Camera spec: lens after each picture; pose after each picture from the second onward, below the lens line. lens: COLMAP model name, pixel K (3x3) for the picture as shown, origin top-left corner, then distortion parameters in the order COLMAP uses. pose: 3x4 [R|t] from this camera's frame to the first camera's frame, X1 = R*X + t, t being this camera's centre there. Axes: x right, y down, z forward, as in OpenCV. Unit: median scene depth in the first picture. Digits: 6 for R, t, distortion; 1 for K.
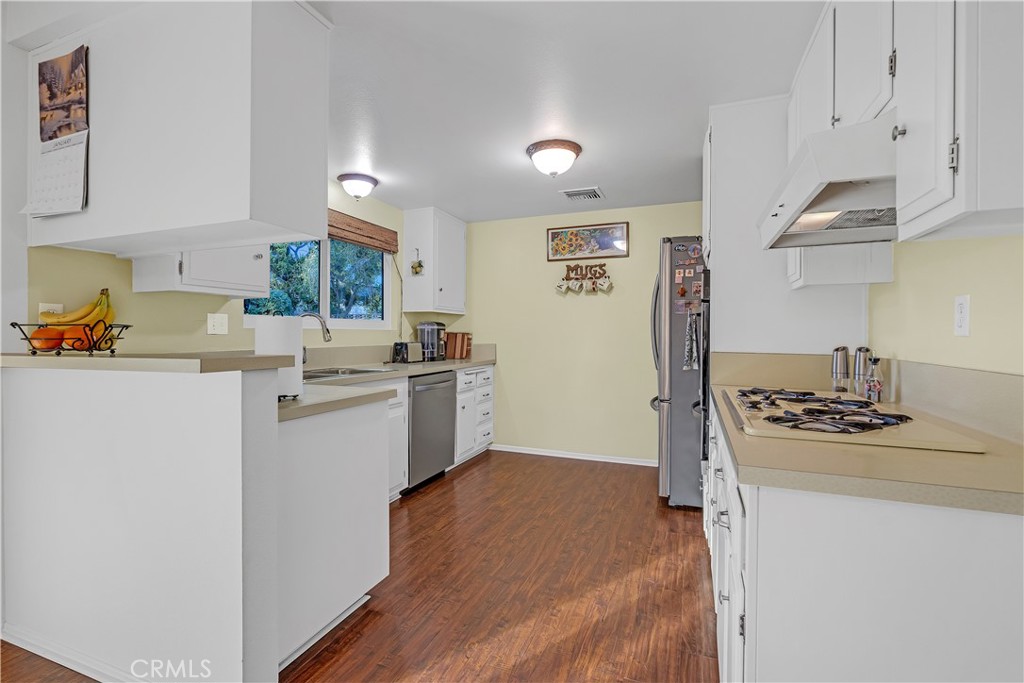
lens RADIAL K [[456.2, 0, 509.0], [0, 456.2, 336.9], [0, 0, 1]] dist [-0.002678, 0.001024]
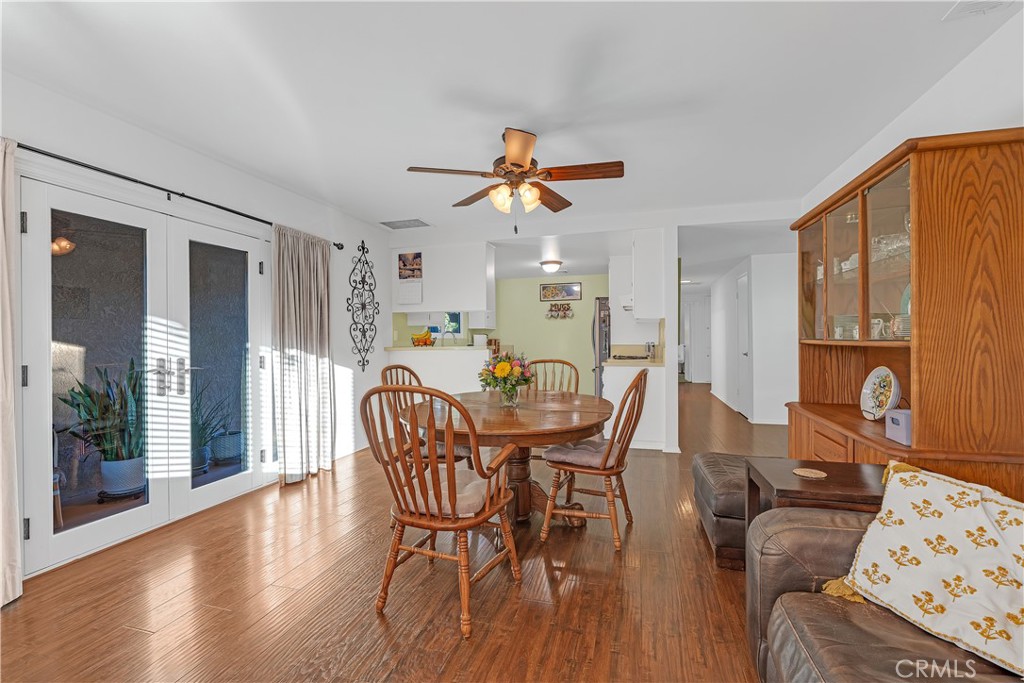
lens RADIAL K [[456.2, 0, 515.5], [0, 456.2, 341.6], [0, 0, 1]] dist [-0.002678, 0.001024]
pose [[0.993949, -0.004735, 0.109736, -0.255495], [0.004688, 0.999989, 0.000681, 0.003942], [-0.109738, -0.000163, 0.993960, -0.996359]]
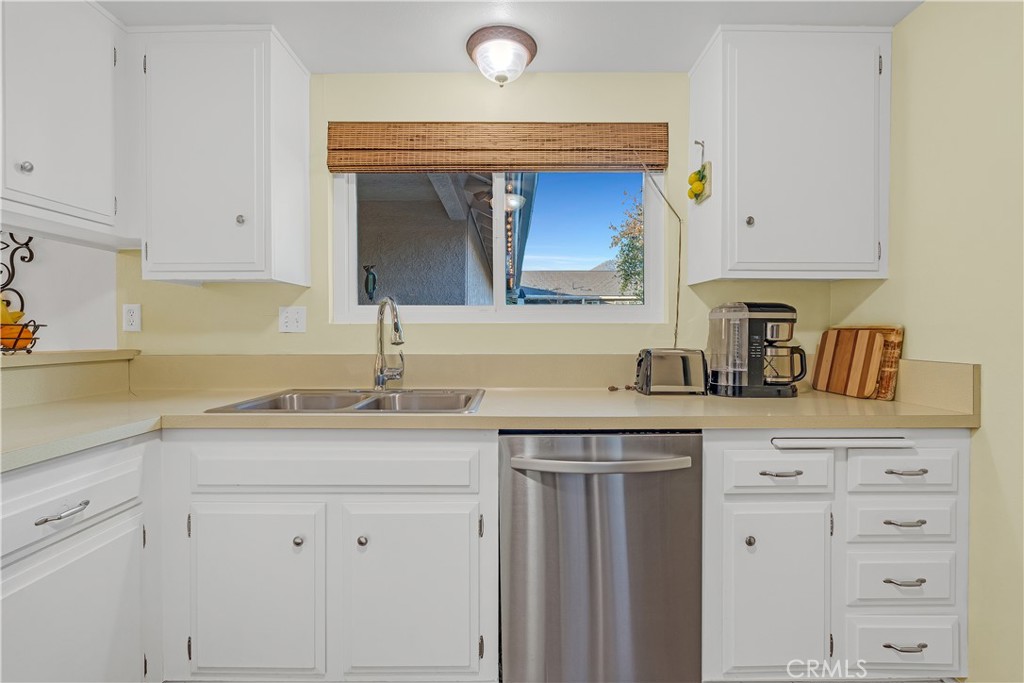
lens RADIAL K [[456.2, 0, 514.7], [0, 456.2, 336.8], [0, 0, 1]] dist [-0.002678, 0.001024]
pose [[0.382423, 0.011921, -0.923911, 0.144400], [-0.002412, 0.999926, 0.011903, -0.005913], [0.923984, -0.002323, 0.382423, 0.655595]]
